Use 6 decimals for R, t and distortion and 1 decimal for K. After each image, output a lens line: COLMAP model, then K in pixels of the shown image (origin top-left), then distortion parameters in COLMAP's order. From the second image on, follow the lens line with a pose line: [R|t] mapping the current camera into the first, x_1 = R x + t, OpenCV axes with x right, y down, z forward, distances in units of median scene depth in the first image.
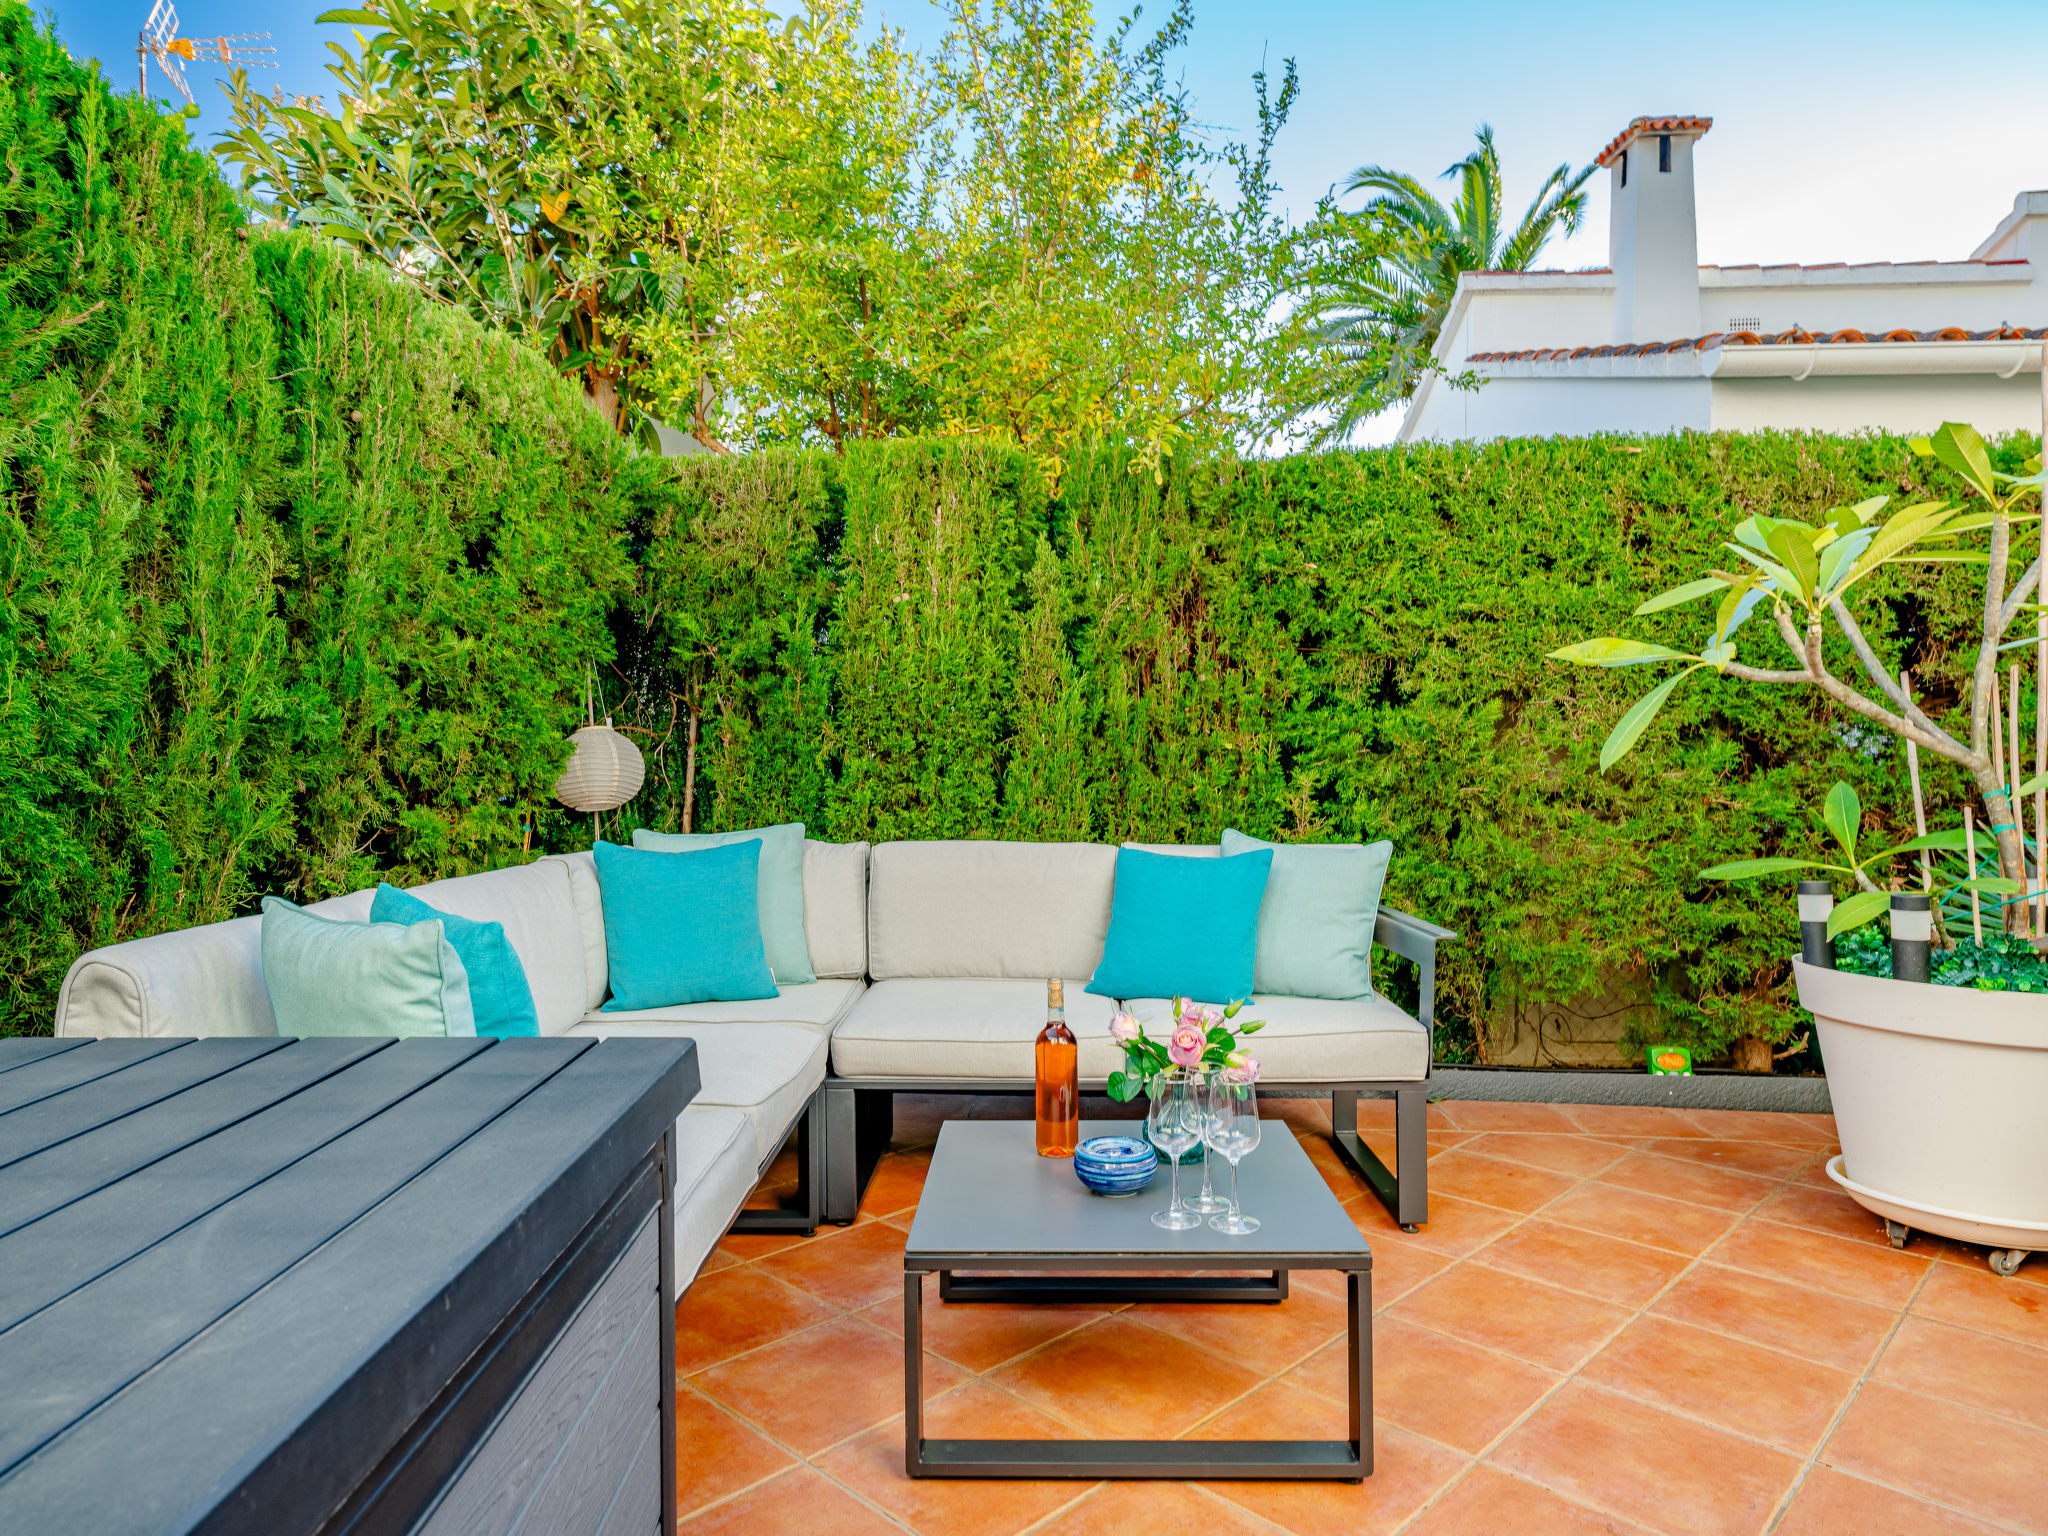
lens RADIAL K [[1240.2, 0, 1026.7], [0, 1240.2, 766.9], [0, 0, 1]] dist [-0.000440, 0.003390]
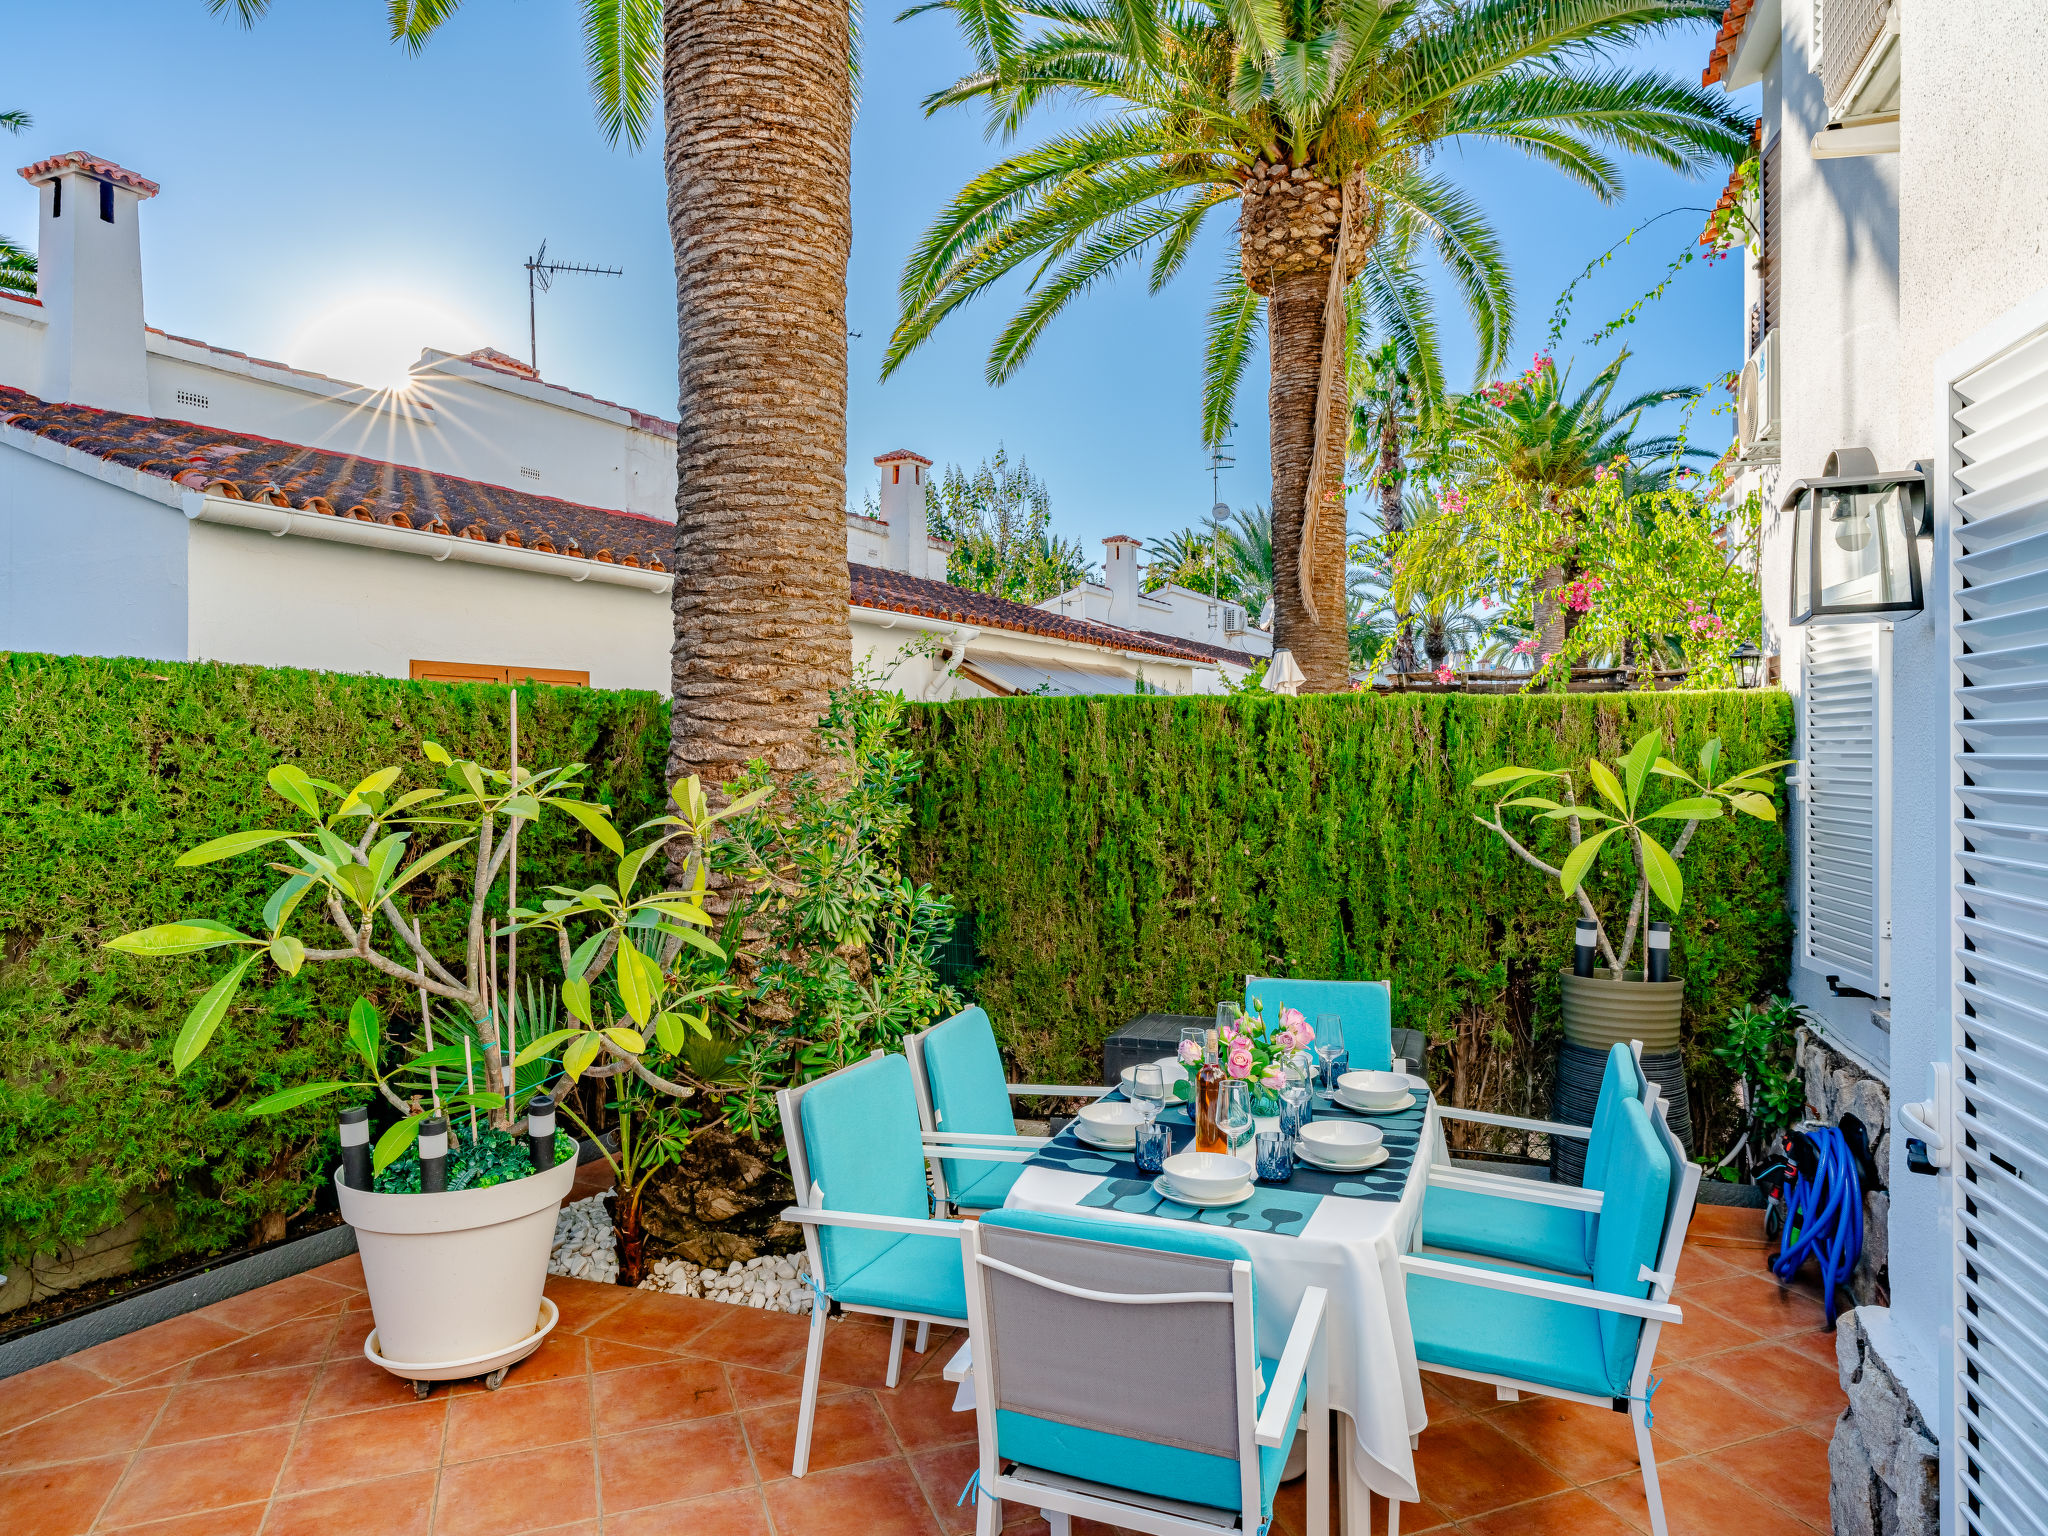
lens RADIAL K [[1240.2, 0, 1018.8], [0, 1240.2, 767.0], [0, 0, 1]] dist [-0.000440, 0.003390]
pose [[0.423651, -0.001691, 0.905824, -0.128325], [0.004945, 0.999988, -0.000446, -0.179926], [-0.905812, 0.004668, 0.423654, -0.057459]]
